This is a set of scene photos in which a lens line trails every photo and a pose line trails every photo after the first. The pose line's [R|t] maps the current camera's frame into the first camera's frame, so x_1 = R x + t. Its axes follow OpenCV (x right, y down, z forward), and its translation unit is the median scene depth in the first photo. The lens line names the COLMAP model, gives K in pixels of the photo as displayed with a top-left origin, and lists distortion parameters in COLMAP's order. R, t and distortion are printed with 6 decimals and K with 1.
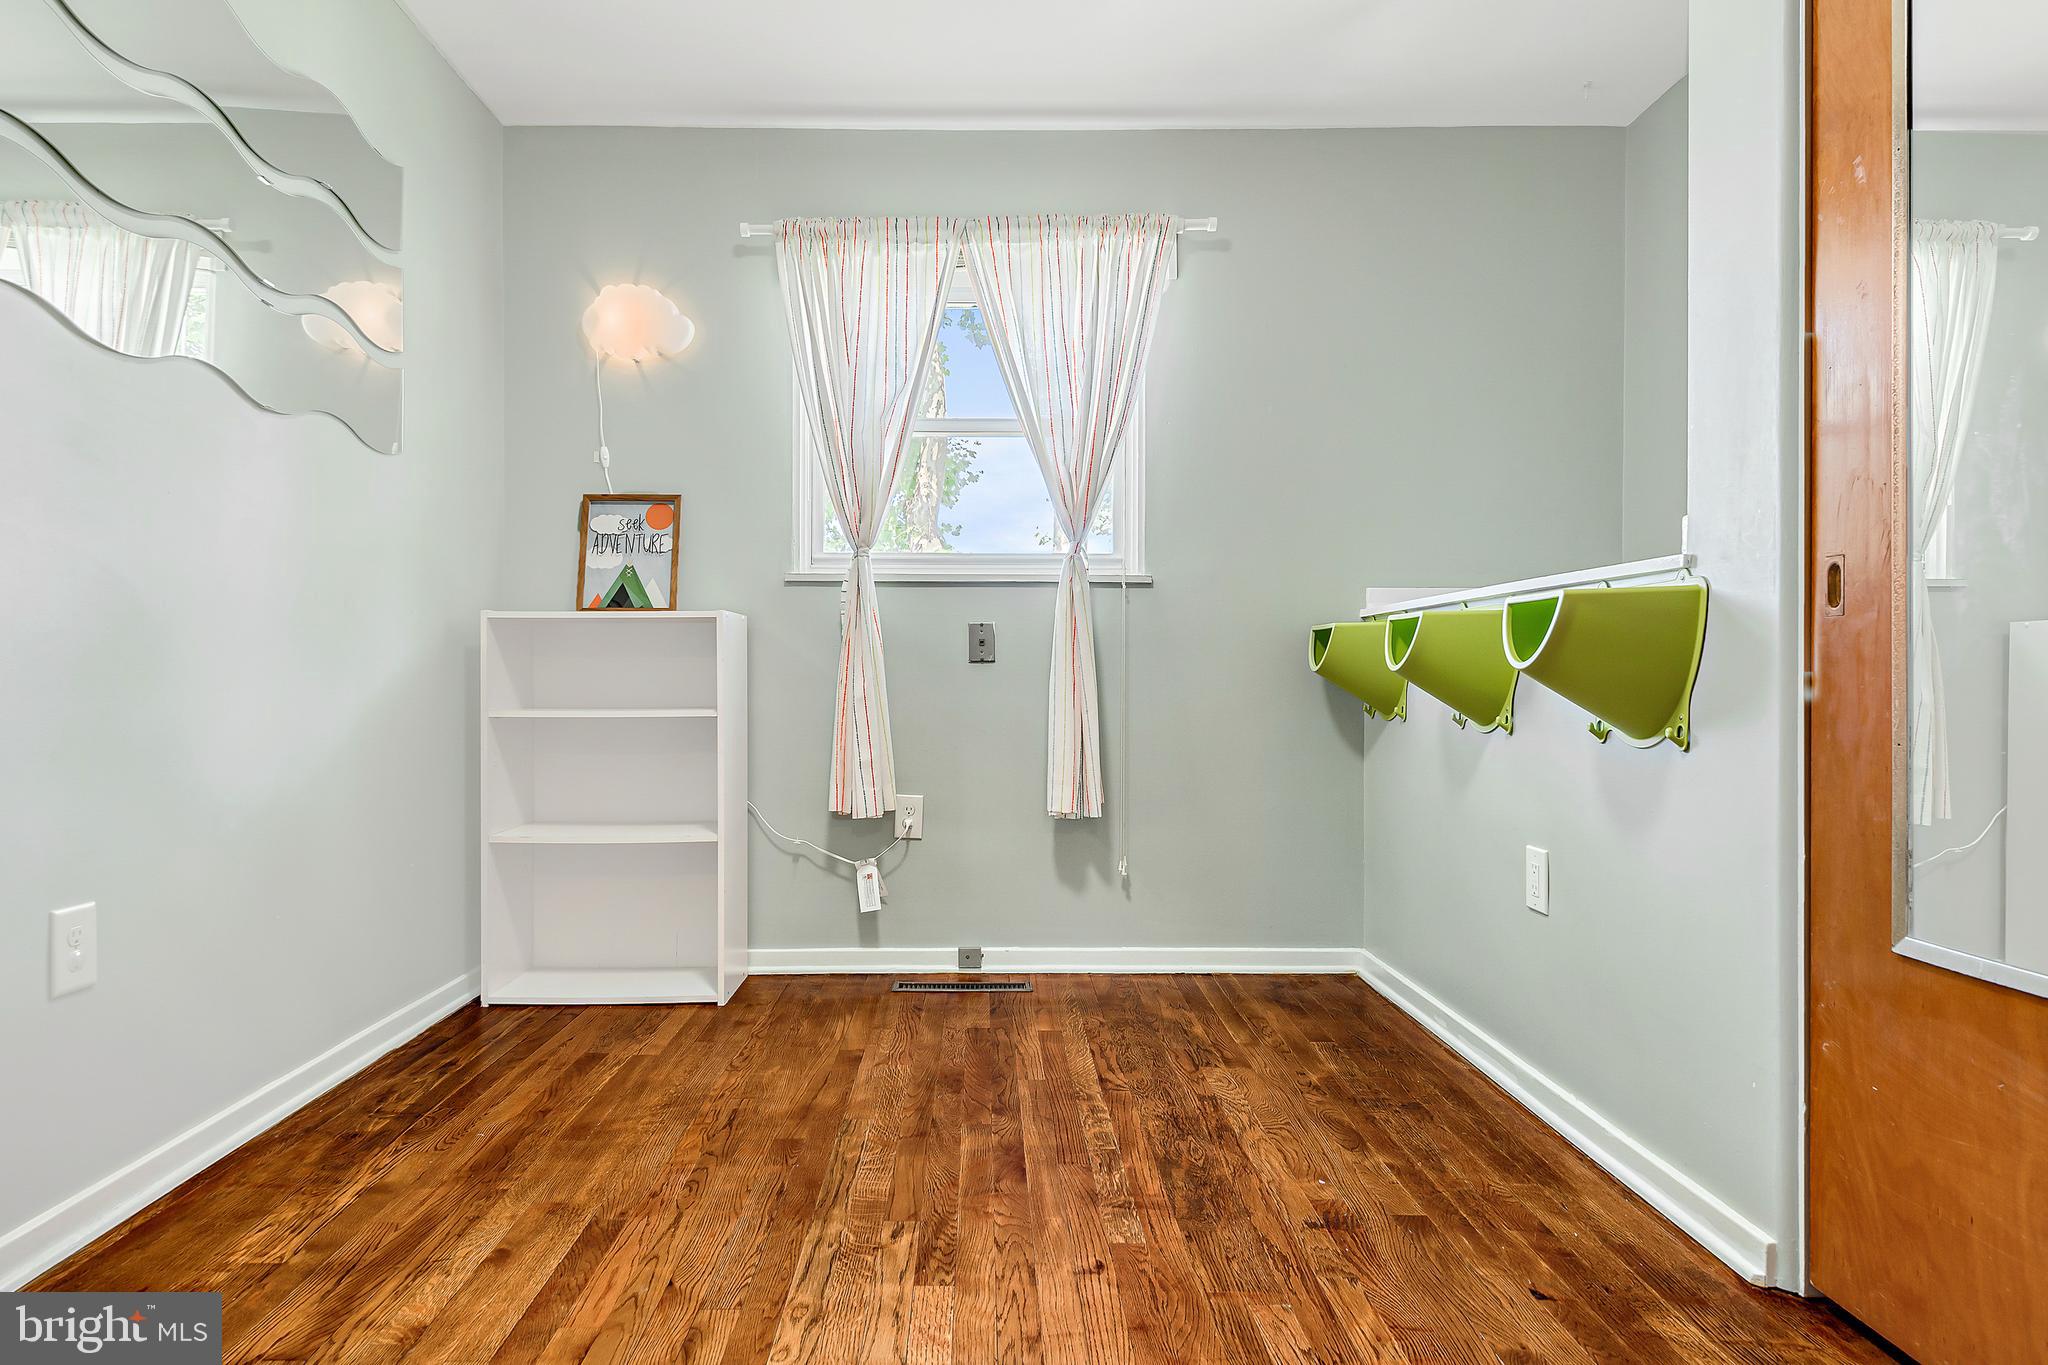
lens RADIAL K [[1156.1, 0, 1016.2], [0, 1156.1, 679.9], [0, 0, 1]] dist [0.033331, -0.000472]
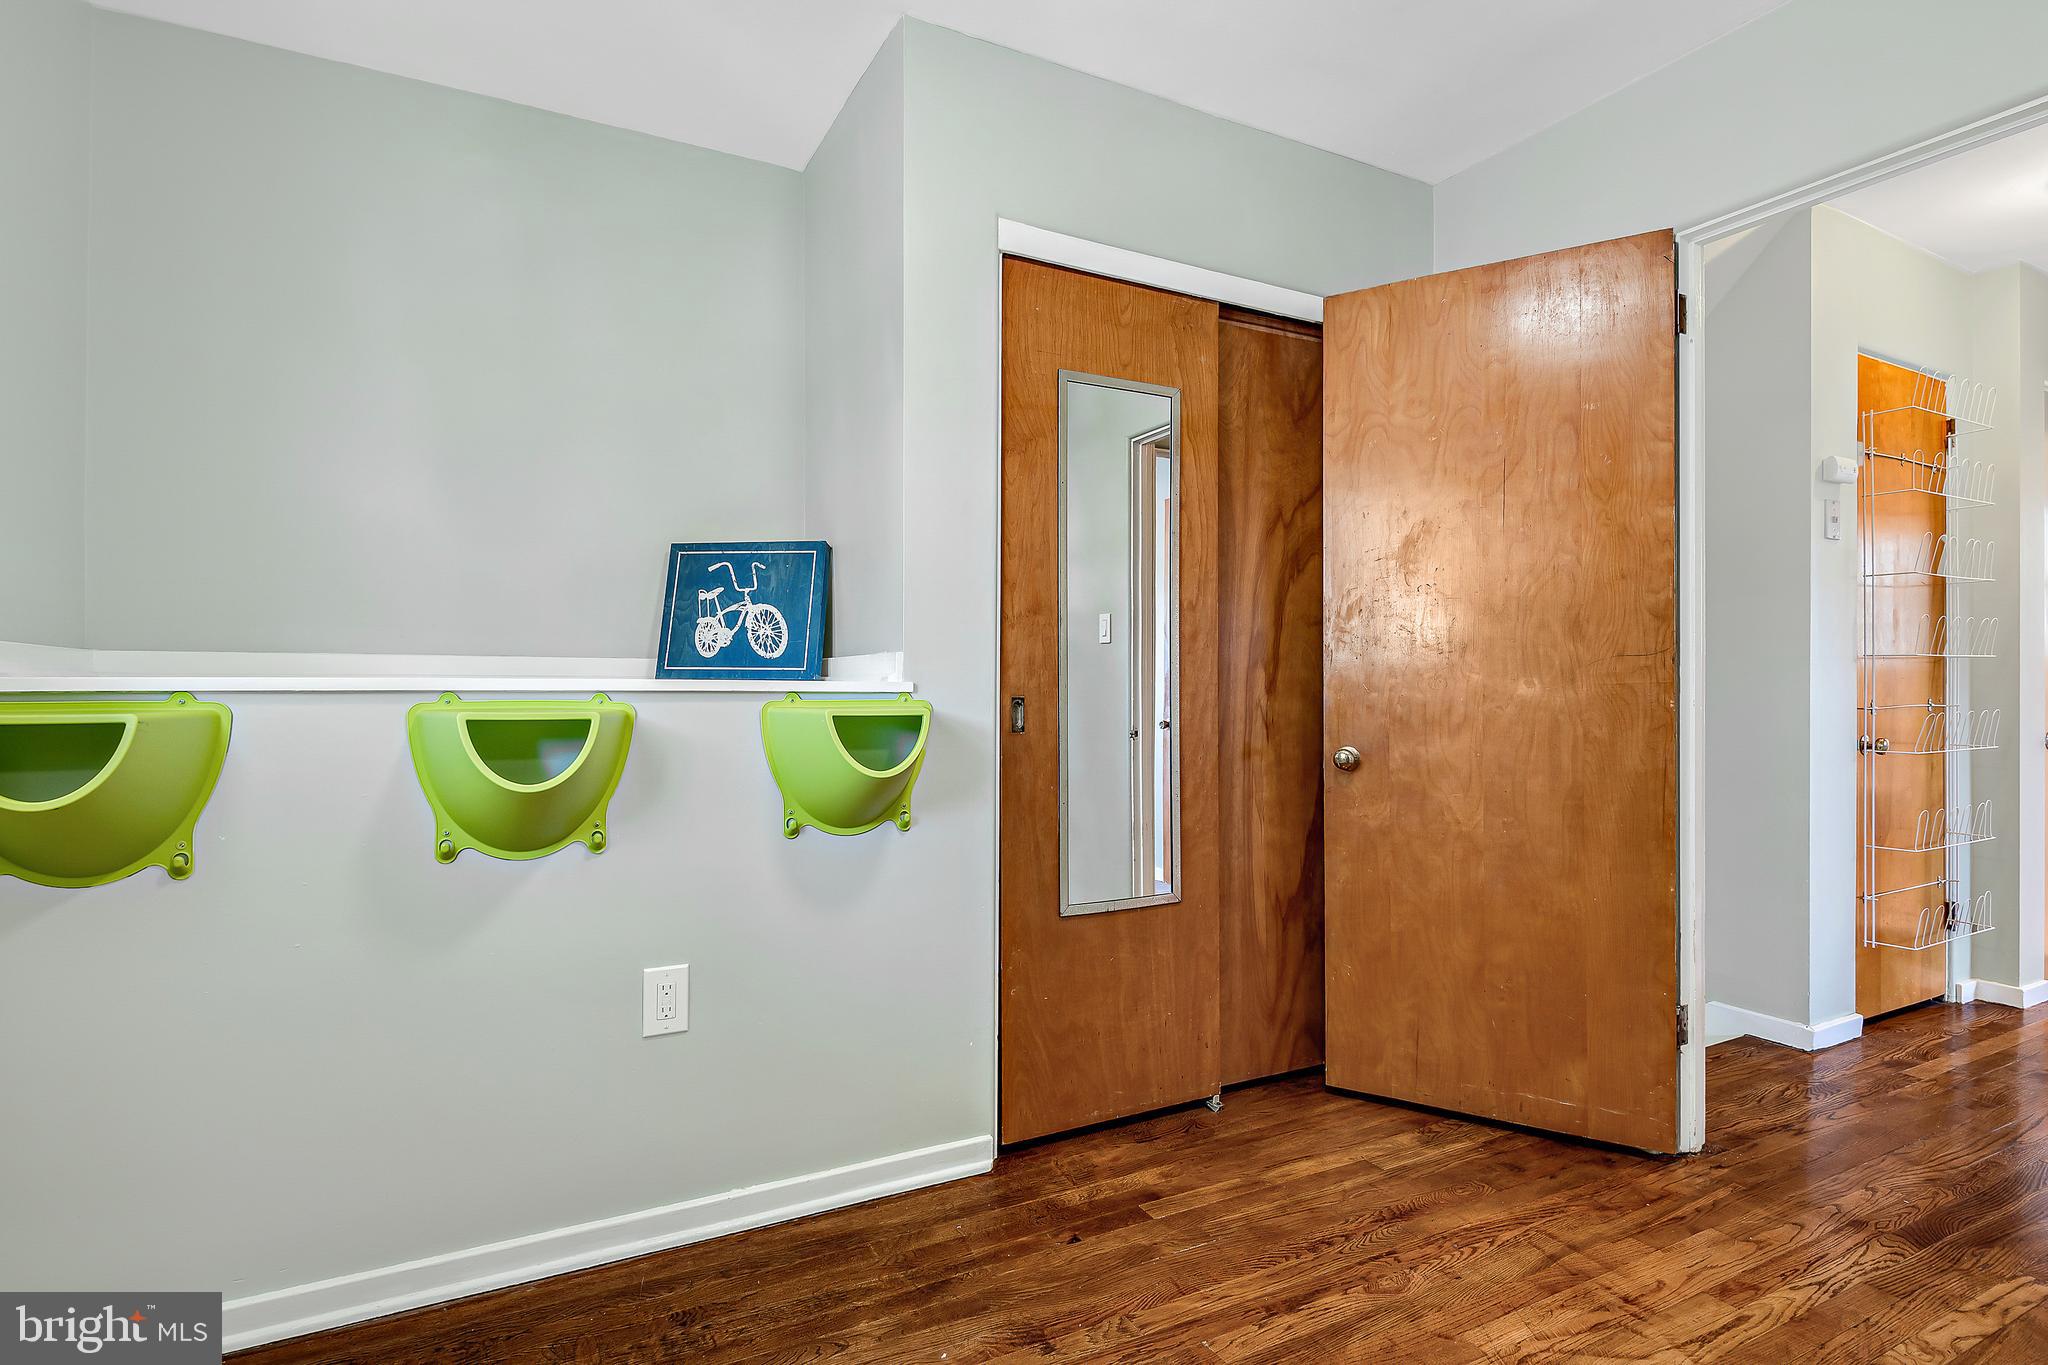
lens RADIAL K [[1037.6, 0, 1024.0], [0, 1037.6, 682.5], [0, 0, 1]] dist [0.031916, -0.019990]
pose [[-0.440395, -0.007451, 0.897773, -0.606438], [-0.007407, 0.999962, 0.004665, -0.125593], [-0.897774, -0.004595, -0.440433, 1.579760]]
